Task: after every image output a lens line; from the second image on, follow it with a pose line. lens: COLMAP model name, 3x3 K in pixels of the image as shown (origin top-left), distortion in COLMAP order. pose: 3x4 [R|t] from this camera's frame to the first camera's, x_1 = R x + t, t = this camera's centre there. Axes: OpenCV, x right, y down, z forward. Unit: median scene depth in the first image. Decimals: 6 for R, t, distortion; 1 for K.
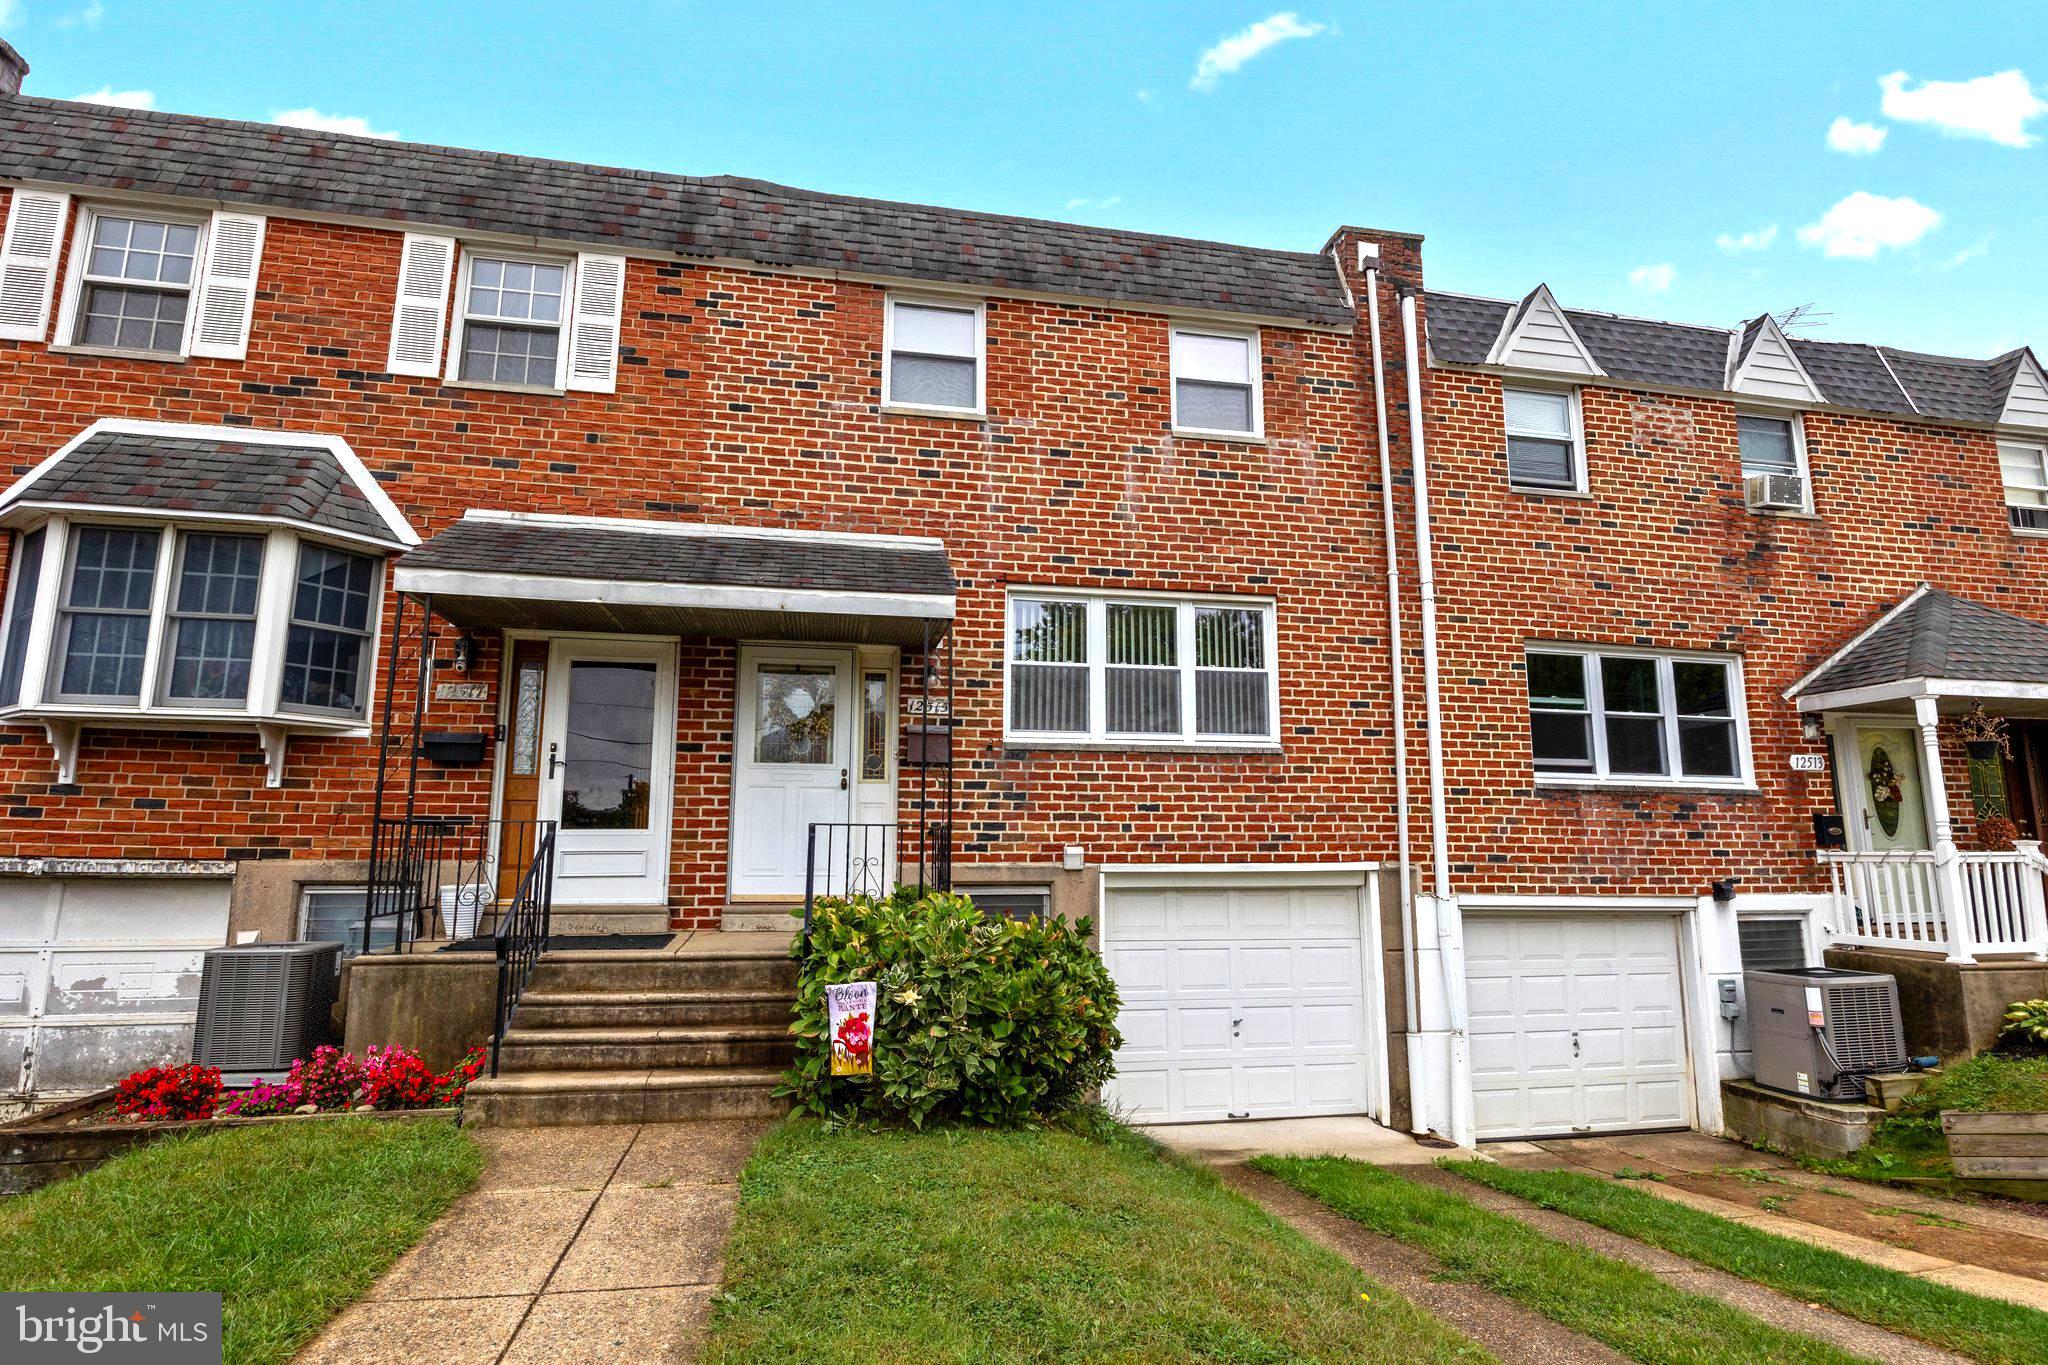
lens RADIAL K [[1050.4, 0, 1023.7], [0, 1050.4, 678.9], [0, 0, 1]] dist [-0.009465, -0.000573]
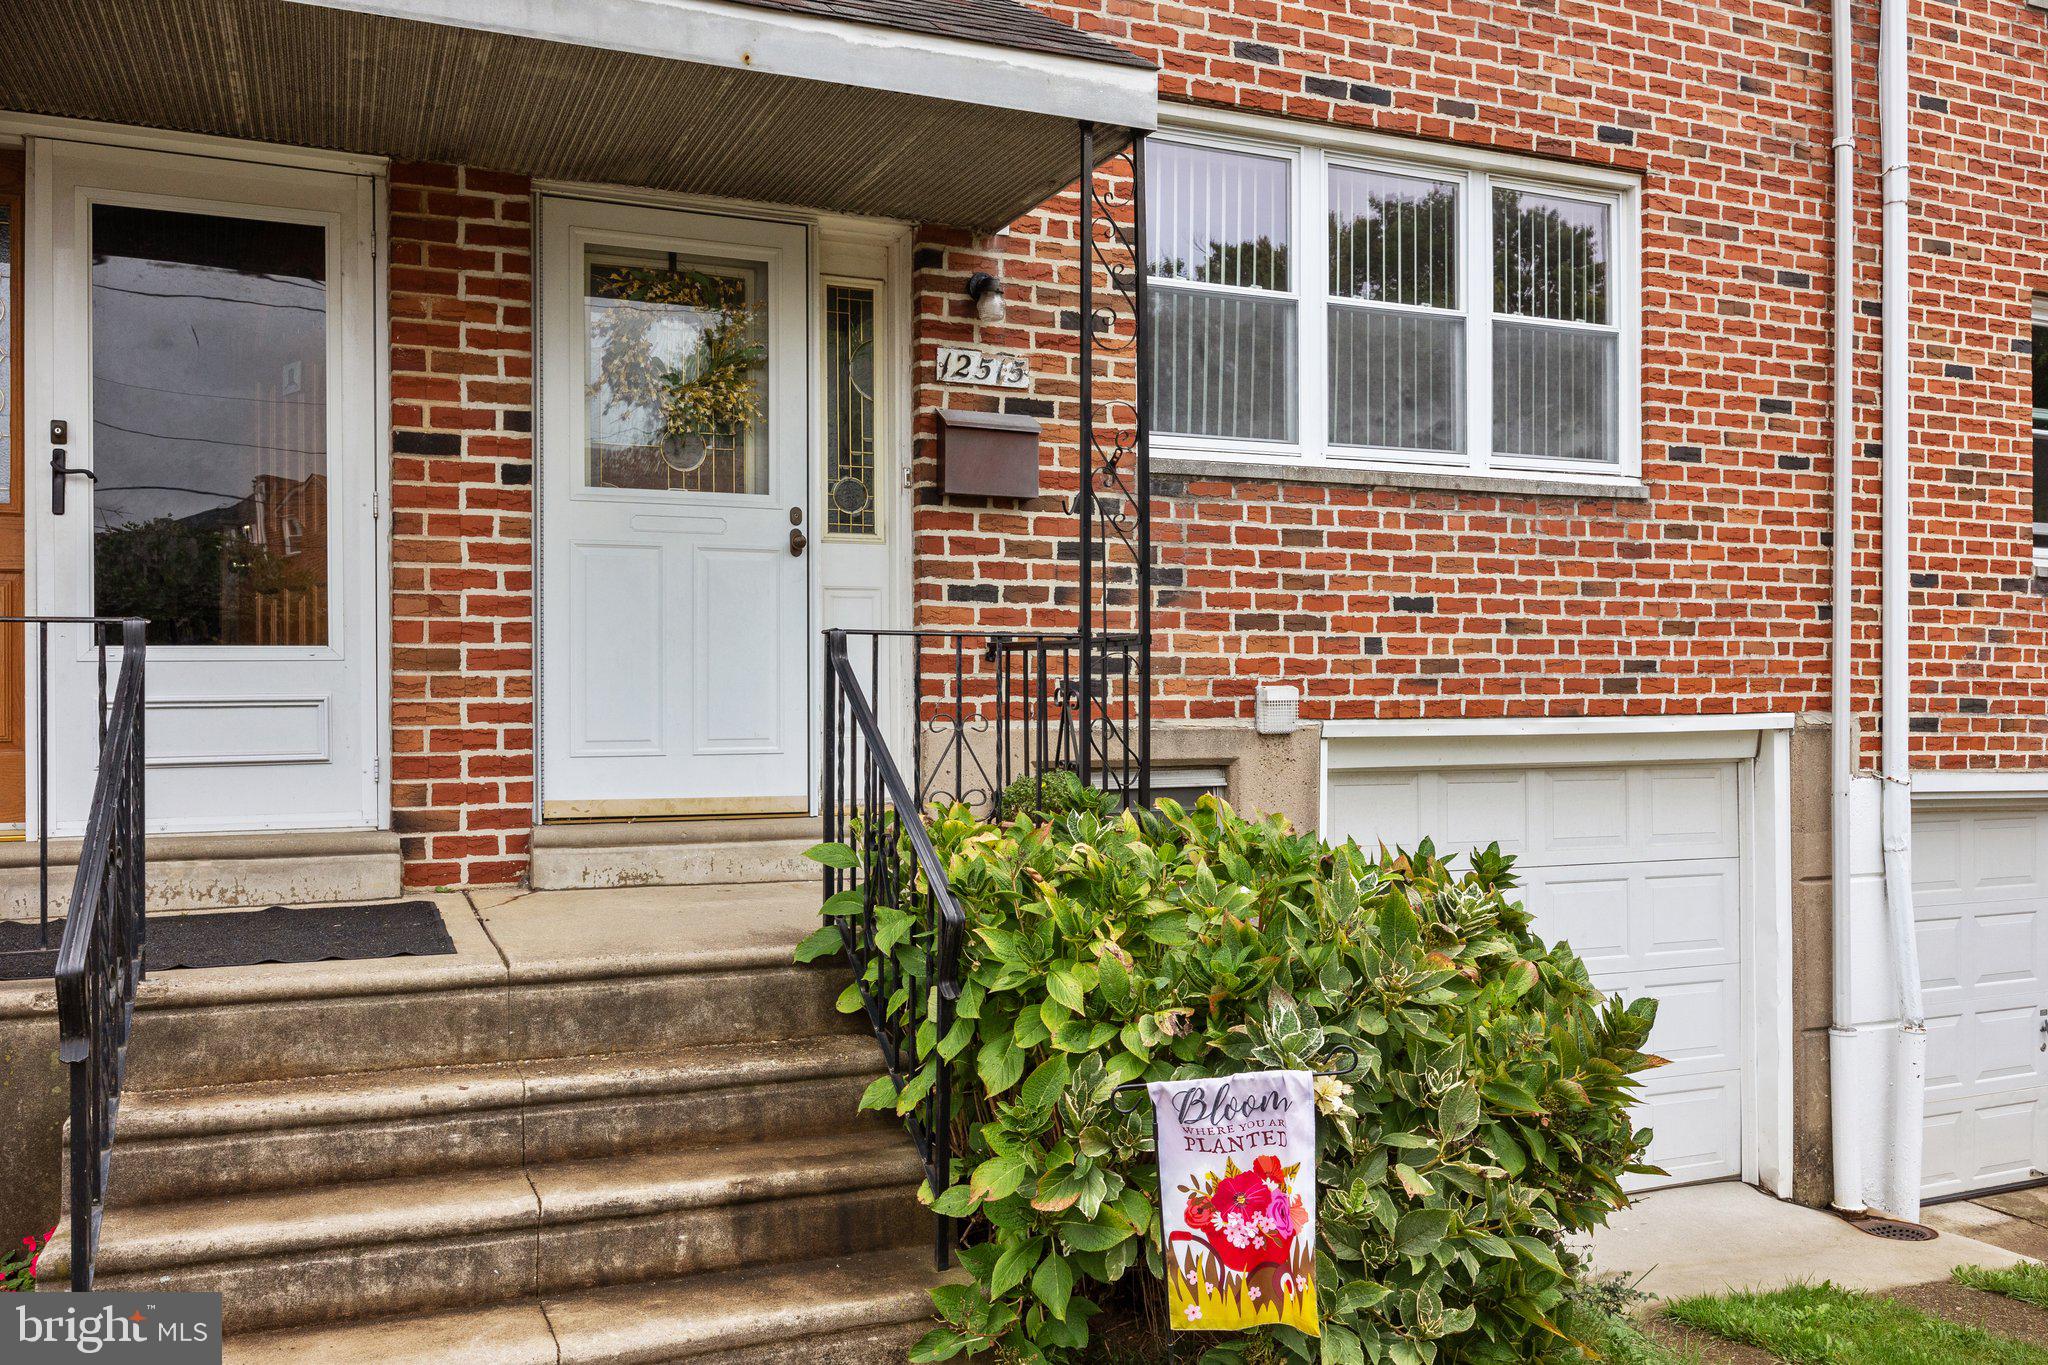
lens RADIAL K [[1642.3, 0, 1026.0], [0, 1642.3, 680.3], [0, 0, 1]] dist [-0.001967, -0.004459]
pose [[0.977806, -0.001798, 0.209504, -0.210790], [-0.030932, 0.987766, 0.152845, 0.048202], [-0.207216, -0.155933, 0.965788, 0.310418]]
